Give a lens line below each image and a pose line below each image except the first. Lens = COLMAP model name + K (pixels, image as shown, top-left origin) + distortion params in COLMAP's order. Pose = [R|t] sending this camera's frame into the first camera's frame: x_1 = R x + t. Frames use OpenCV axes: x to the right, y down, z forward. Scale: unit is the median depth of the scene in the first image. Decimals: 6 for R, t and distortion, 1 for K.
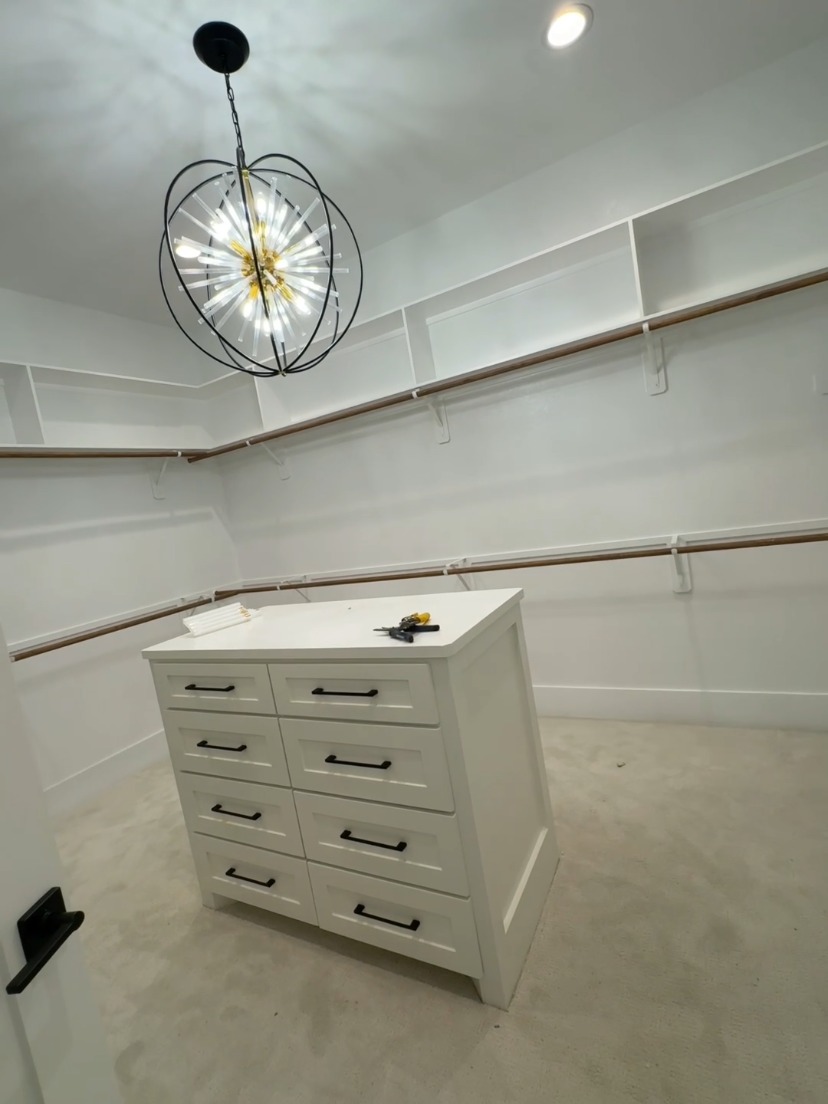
lens RADIAL K [[523.5, 0, 414.7], [0, 523.5, 552.9], [0, 0, 1]] dist [-0.003076, -0.000302]
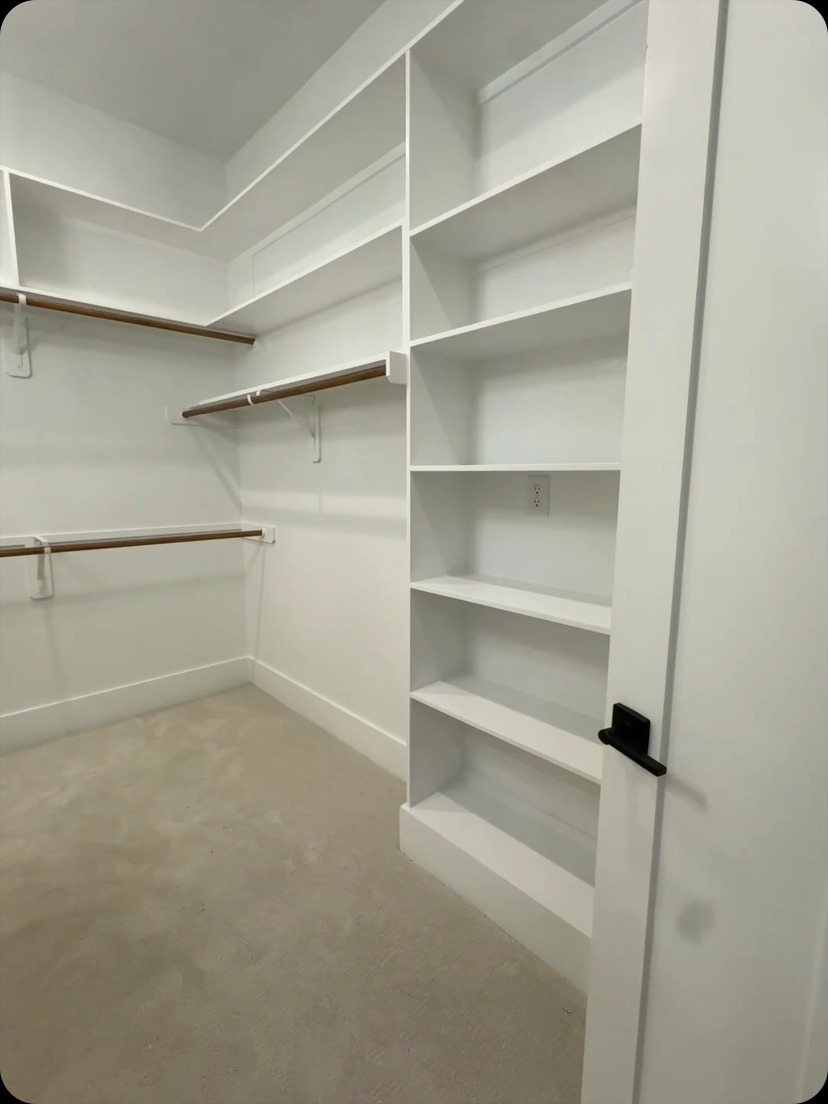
lens RADIAL K [[523.5, 0, 412.5], [0, 523.5, 551.2], [0, 0, 1]] dist [-0.003076, -0.000302]
pose [[0.321110, 0.026685, 0.946666, -0.164546], [0.035152, 0.998578, -0.040072, 0.055972], [-0.946389, 0.046144, 0.319715, 0.088458]]
